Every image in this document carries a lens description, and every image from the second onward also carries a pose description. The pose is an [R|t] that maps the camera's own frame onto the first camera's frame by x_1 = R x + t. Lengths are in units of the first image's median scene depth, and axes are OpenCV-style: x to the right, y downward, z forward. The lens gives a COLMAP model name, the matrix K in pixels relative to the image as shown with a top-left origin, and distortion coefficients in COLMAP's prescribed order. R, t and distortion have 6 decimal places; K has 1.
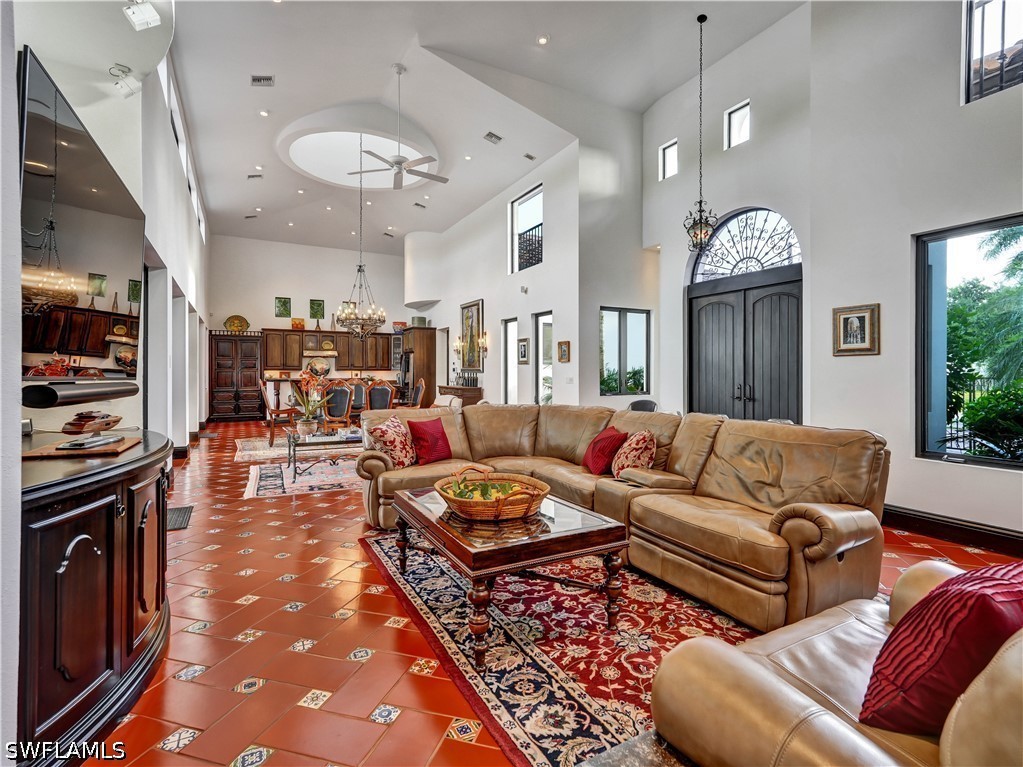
lens RADIAL K [[502.8, 0, 505.1], [0, 502.8, 371.6], [0, 0, 1]] dist [0.020228, 0.000143]
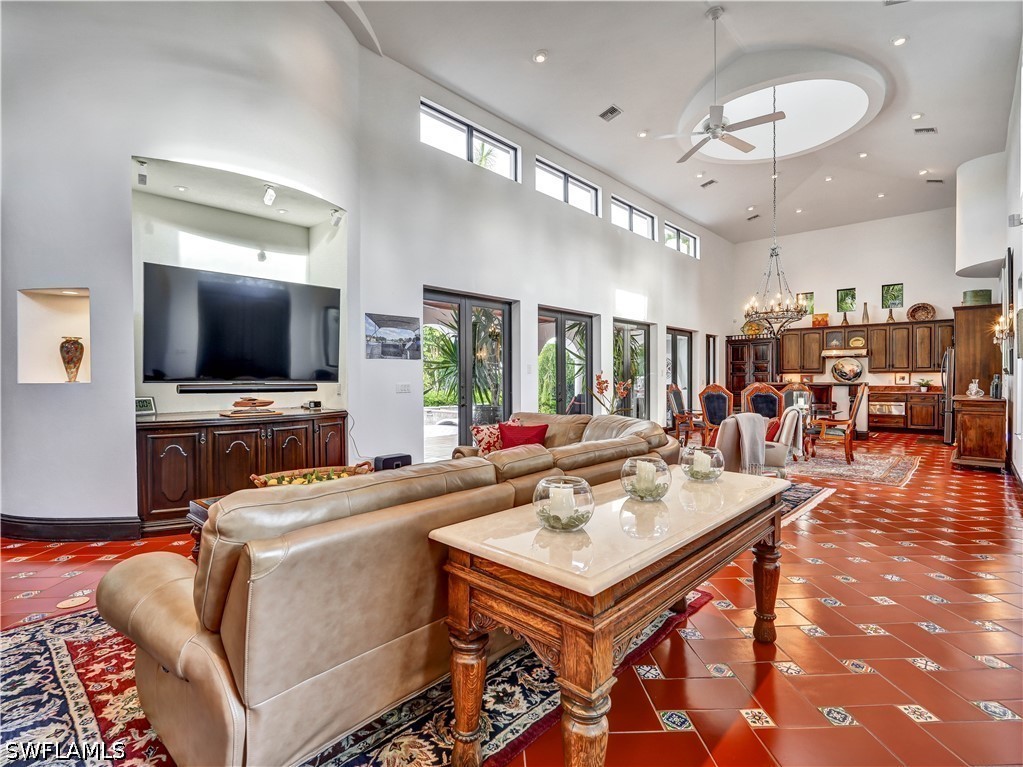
lens RADIAL K [[505.5, 0, 513.8], [0, 505.5, 382.3], [0, 0, 1]] dist [-0.016570, 0.007475]
pose [[0.334770, 0.009159, -0.942255, 0.251961], [0.004906, 0.999922, 0.011462, 0.000775], [0.942287, -0.008460, 0.334699, 0.219670]]
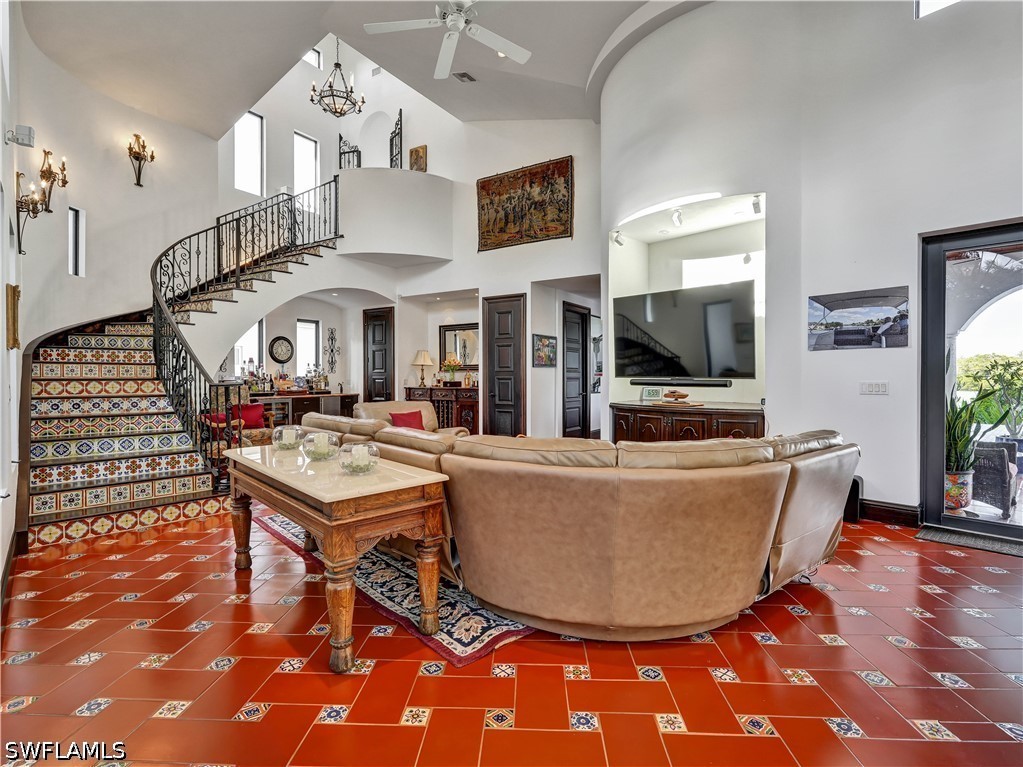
lens RADIAL K [[497.1, 0, 507.3], [0, 497.1, 376.1], [0, 0, 1]] dist [-0.005395, 0.001501]
pose [[-0.966510, 0.006445, -0.256548, 0.106129], [0.005820, 0.999978, 0.003197, 0.000405], [0.256563, 0.001597, -0.966526, 0.524507]]
